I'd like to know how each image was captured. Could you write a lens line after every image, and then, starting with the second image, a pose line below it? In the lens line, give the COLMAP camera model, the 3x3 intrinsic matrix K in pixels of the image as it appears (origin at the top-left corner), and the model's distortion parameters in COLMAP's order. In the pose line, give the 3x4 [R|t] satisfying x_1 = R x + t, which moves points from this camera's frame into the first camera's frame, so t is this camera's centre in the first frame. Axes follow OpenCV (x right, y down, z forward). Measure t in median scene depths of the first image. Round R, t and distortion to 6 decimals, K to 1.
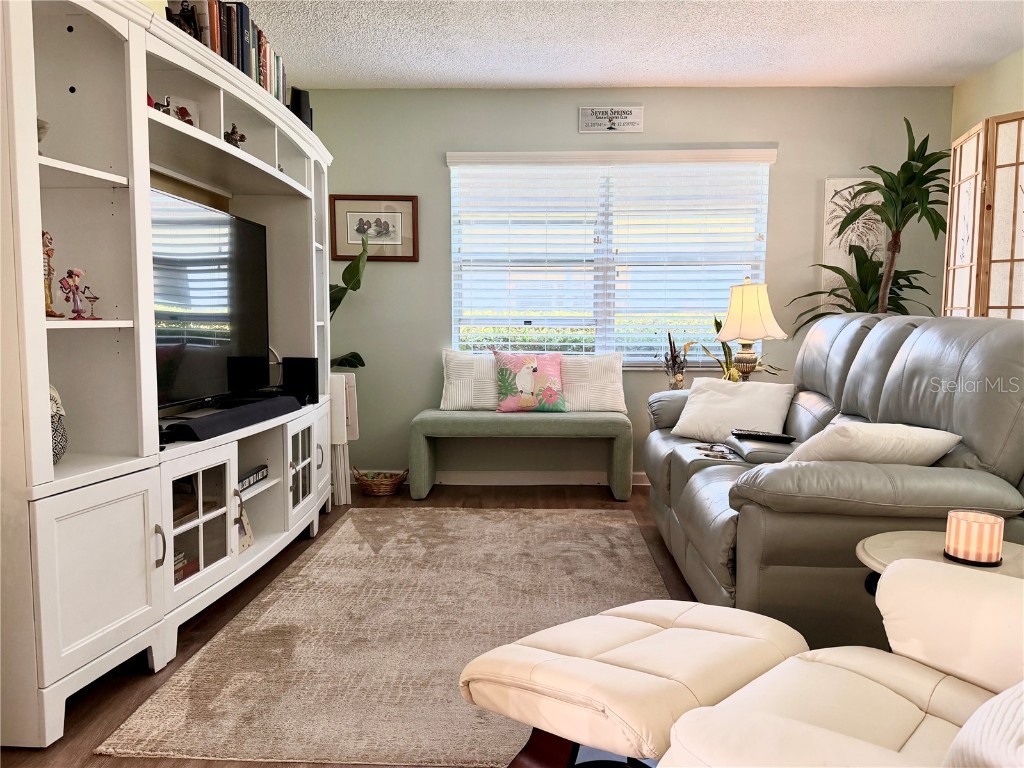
lens RADIAL K [[763.8, 0, 512.0], [0, 763.8, 384.0], [0, 0, 1]] dist [0.173521, -0.187844]
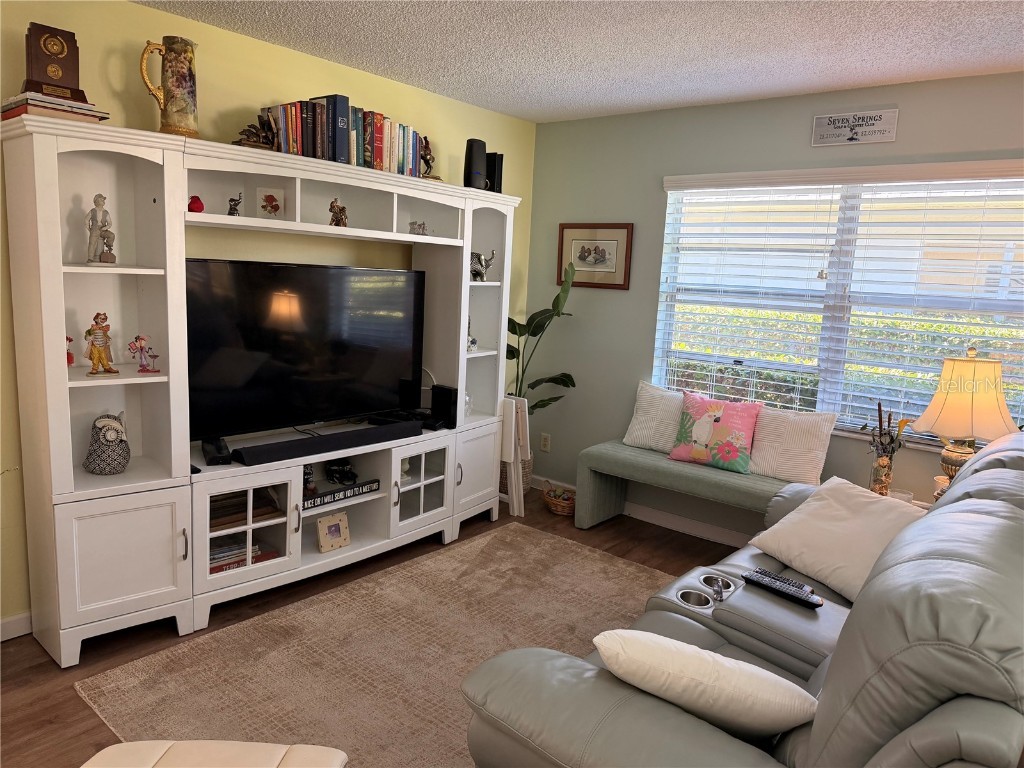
lens RADIAL K [[715.4, 0, 512.0], [0, 715.4, 384.0], [0, 0, 1]] dist [0.090833, -0.119291]
pose [[0.788625, 0.131466, -0.600656, 0.402975], [-0.096721, 0.991237, 0.089963, -0.132815], [0.607220, -0.012851, 0.794430, 0.220213]]
